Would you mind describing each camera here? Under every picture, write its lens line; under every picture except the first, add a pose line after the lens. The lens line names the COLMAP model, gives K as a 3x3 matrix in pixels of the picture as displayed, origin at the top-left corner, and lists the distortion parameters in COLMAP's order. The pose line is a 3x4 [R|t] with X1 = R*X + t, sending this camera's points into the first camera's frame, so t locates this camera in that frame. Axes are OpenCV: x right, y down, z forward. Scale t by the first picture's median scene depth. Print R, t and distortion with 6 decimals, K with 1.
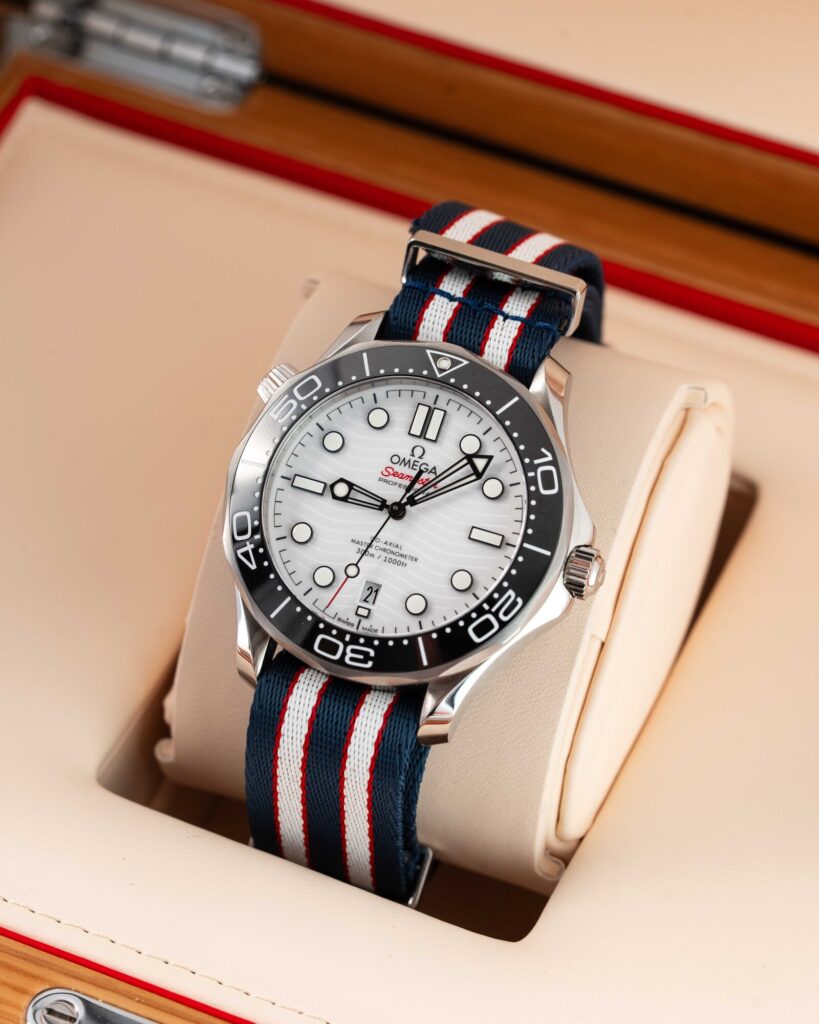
lens RADIAL K [[4750.2, 0, 409.5], [0, 4750.2, 512.0], [0, 0, 1]] dist [-0.940834, -0.494804]
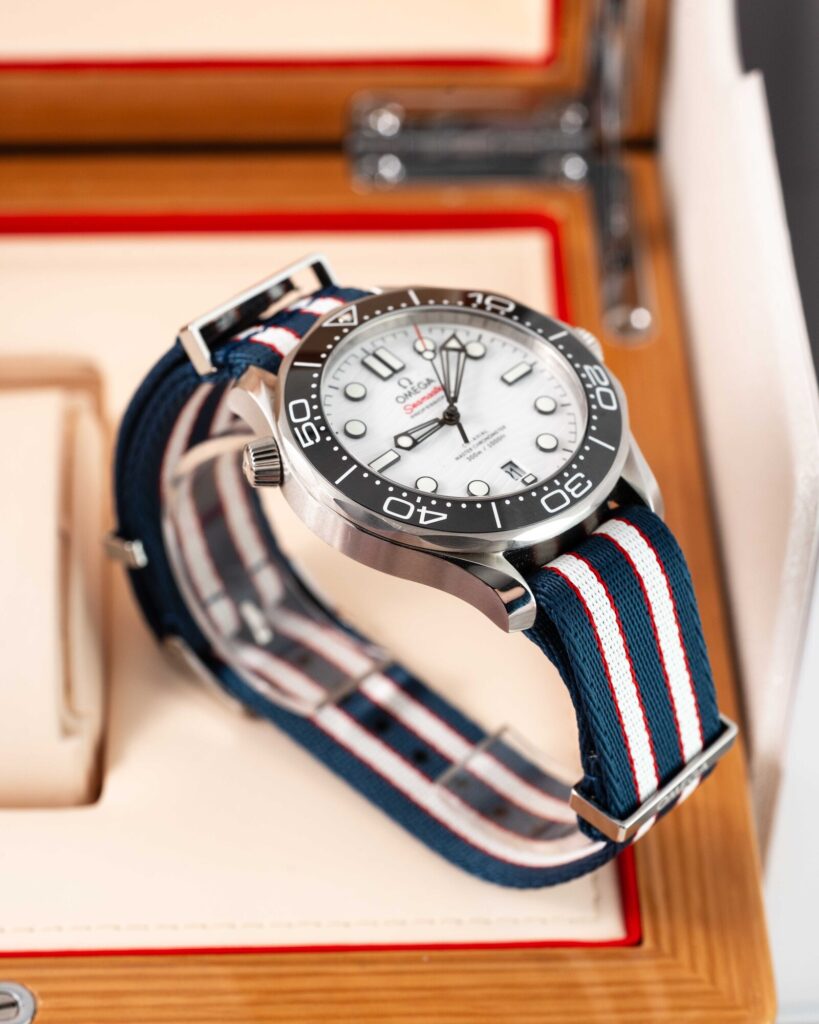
lens RADIAL K [[4750.2, 0, 409.5], [0, 4750.2, 512.0], [0, 0, 1]] dist [-0.940834, -0.494804]
pose [[0.404981, -0.514682, 0.755707, -0.764643], [0.822629, 0.565867, -0.055455, 0.058747], [-0.399088, 0.644125, 0.652558, 0.369119]]
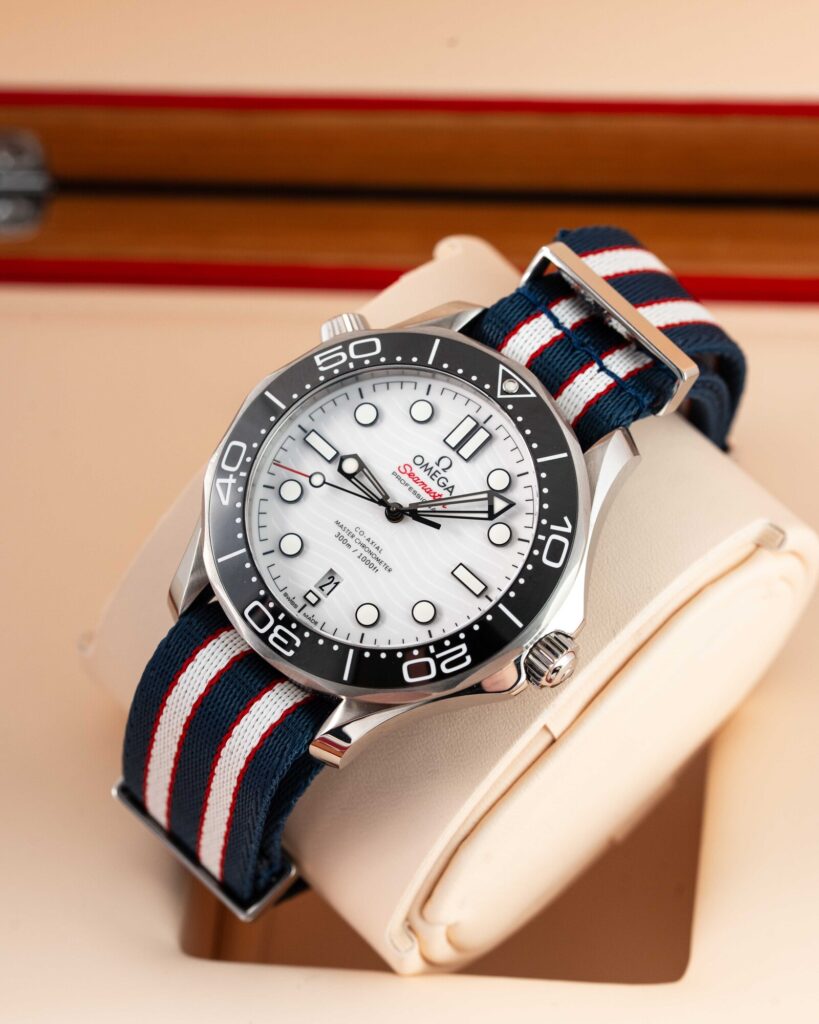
lens RADIAL K [[4750.2, 0, 409.5], [0, 4750.2, 512.0], [0, 0, 1]] dist [-0.940834, -0.494804]
pose [[0.902731, 0.417171, -0.105093, 0.094850], [-0.415709, 0.908765, 0.036510, -0.034506], [0.110735, 0.010729, 0.993792, 0.101187]]
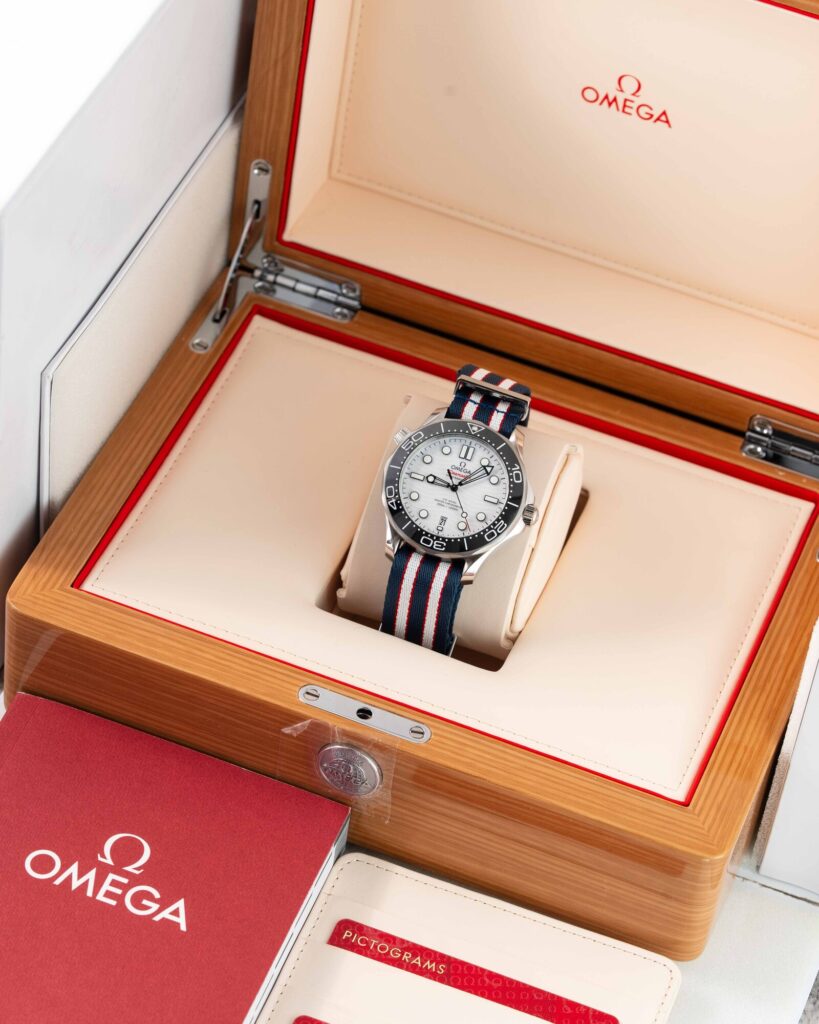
lens RADIAL K [[4750.2, 0, 409.5], [0, 4750.2, 512.0], [0, 0, 1]] dist [-0.940834, -0.494804]
pose [[0.994225, 0.037055, 0.100714, -0.269379], [-0.030886, 0.997589, -0.062143, 0.163574], [-0.102774, 0.058674, 0.992973, -1.408532]]
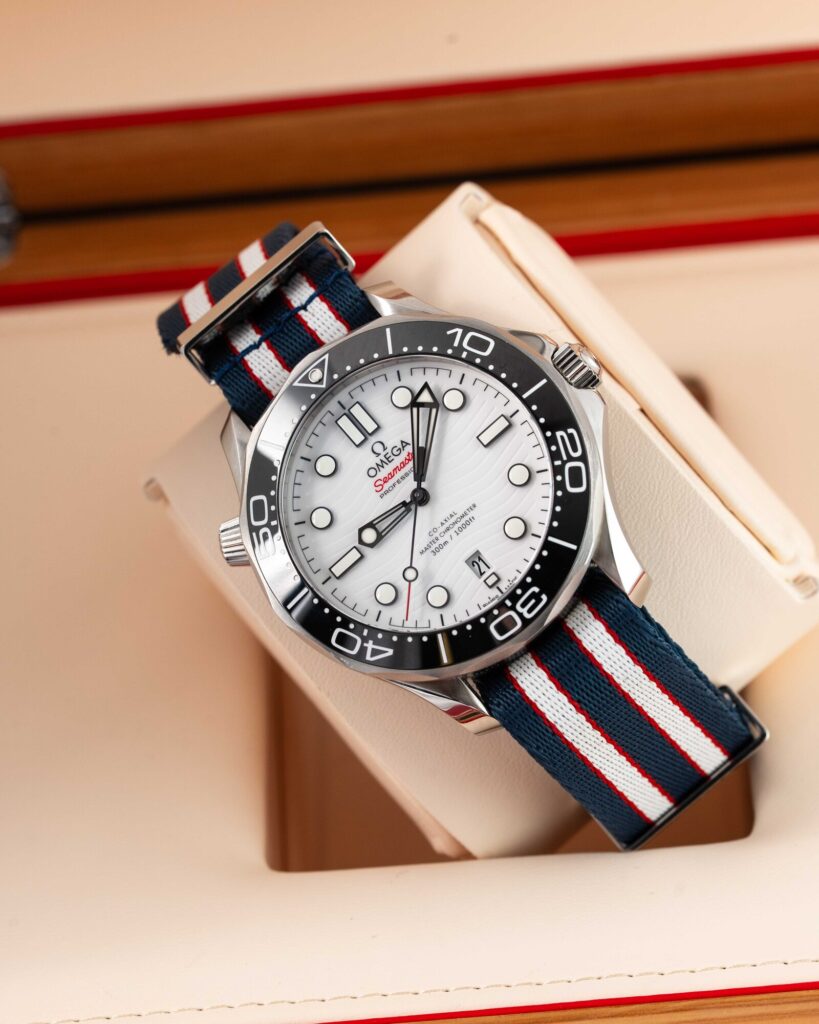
lens RADIAL K [[4750.2, 0, 409.5], [0, 4750.2, 512.0], [0, 0, 1]] dist [-0.940834, -0.494804]
pose [[0.530998, -0.830426, 0.168621, -0.167295], [0.844501, 0.534984, -0.024693, 0.023235], [-0.069704, 0.155513, 0.985372, 0.058537]]
